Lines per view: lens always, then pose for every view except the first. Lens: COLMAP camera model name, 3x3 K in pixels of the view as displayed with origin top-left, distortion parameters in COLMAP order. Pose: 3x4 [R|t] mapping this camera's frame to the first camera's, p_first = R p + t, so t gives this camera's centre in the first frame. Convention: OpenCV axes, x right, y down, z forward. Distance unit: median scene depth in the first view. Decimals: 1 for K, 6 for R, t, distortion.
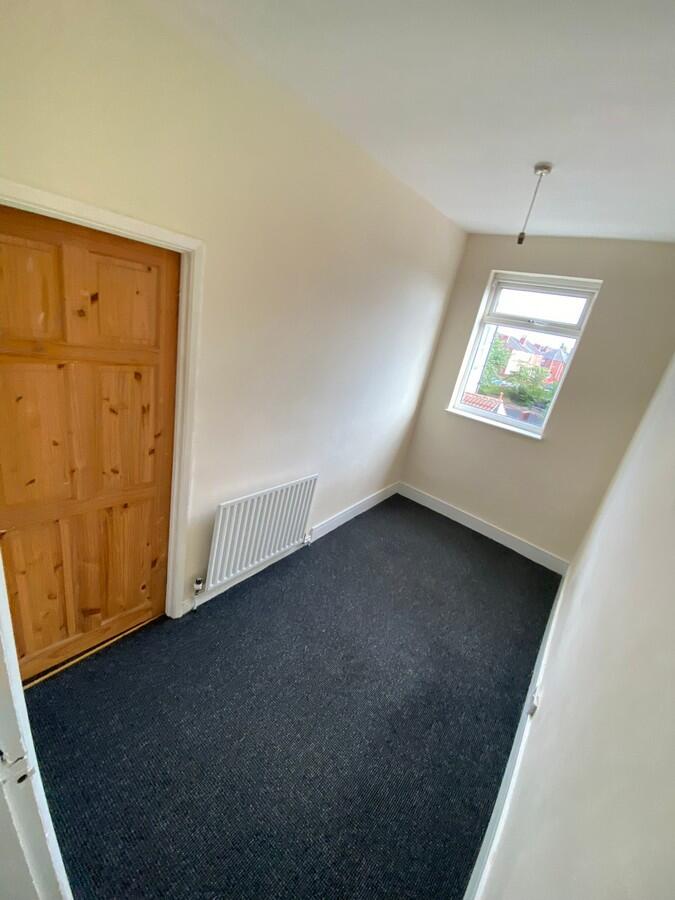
lens RADIAL K [[368.1, 0, 337.5], [0, 368.1, 450.0], [0, 0, 1]] dist [-0.000652, -0.000194]
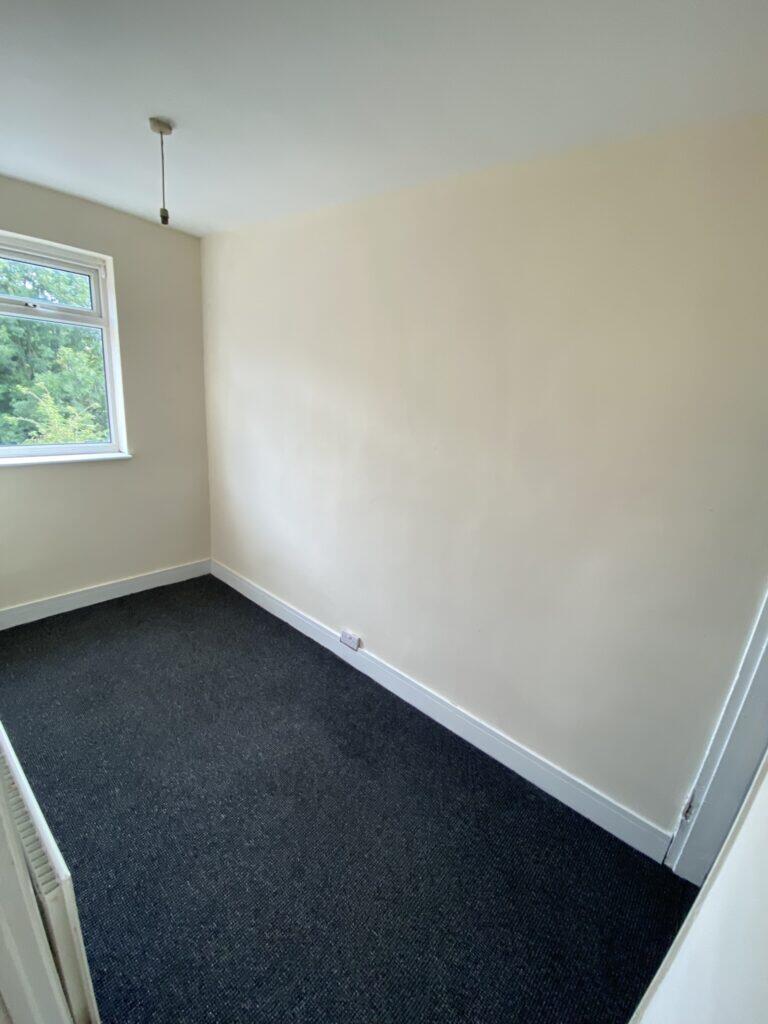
lens RADIAL K [[418.8, 0, 384.0], [0, 418.8, 512.0], [0, 0, 1]] dist [-0.000652, -0.000194]
pose [[0.060467, -0.468105, 0.881602, -0.413004], [0.290414, 0.853259, 0.433137, -0.224985], [-0.954989, 0.229839, 0.187538, 0.413246]]
